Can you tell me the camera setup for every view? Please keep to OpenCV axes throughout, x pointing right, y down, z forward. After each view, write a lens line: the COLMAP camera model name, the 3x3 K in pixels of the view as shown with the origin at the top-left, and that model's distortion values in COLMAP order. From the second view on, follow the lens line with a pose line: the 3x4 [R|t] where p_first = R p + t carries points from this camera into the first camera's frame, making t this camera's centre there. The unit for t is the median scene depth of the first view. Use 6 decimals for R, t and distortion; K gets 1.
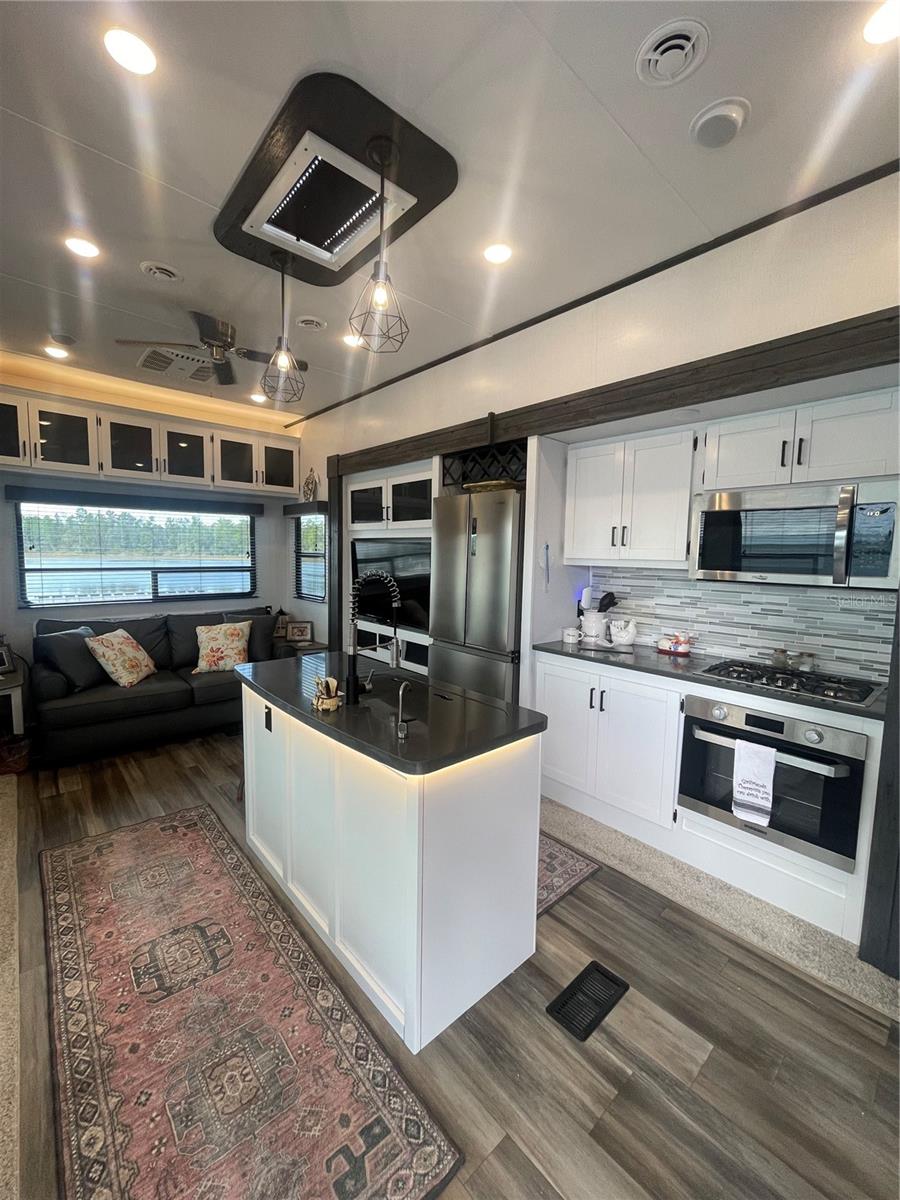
lens RADIAL K [[482.7, 0, 446.5], [0, 482.7, 596.3], [0, 0, 1]] dist [-0.007134, 0.000887]
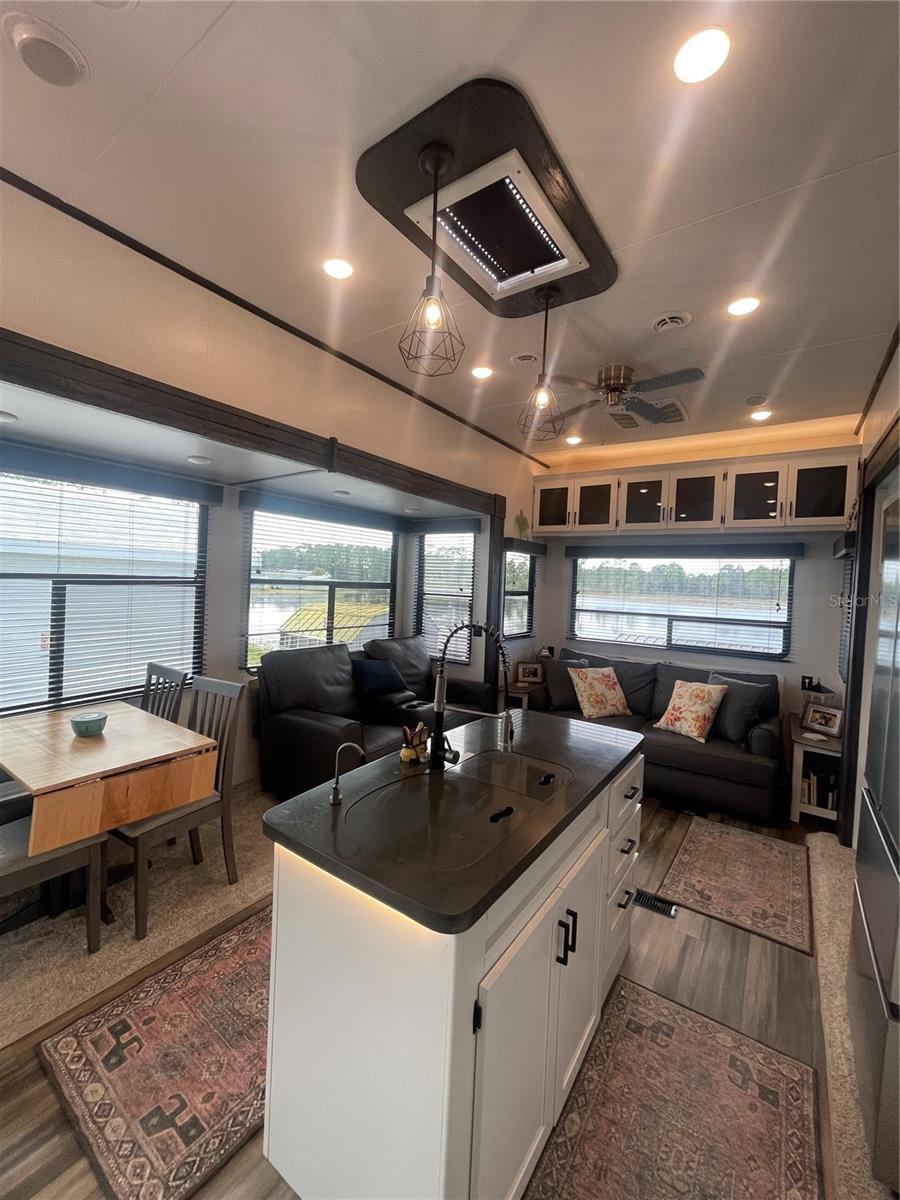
lens RADIAL K [[482.7, 0, 444.9], [0, 482.7, 596.4], [0, 0, 1]] dist [-0.007134, 0.000887]
pose [[0.225171, 0.022154, -0.974067, 0.486697], [-0.122030, 0.992510, -0.005636, -0.063683], [0.966647, 0.120134, 0.226188, 0.568868]]
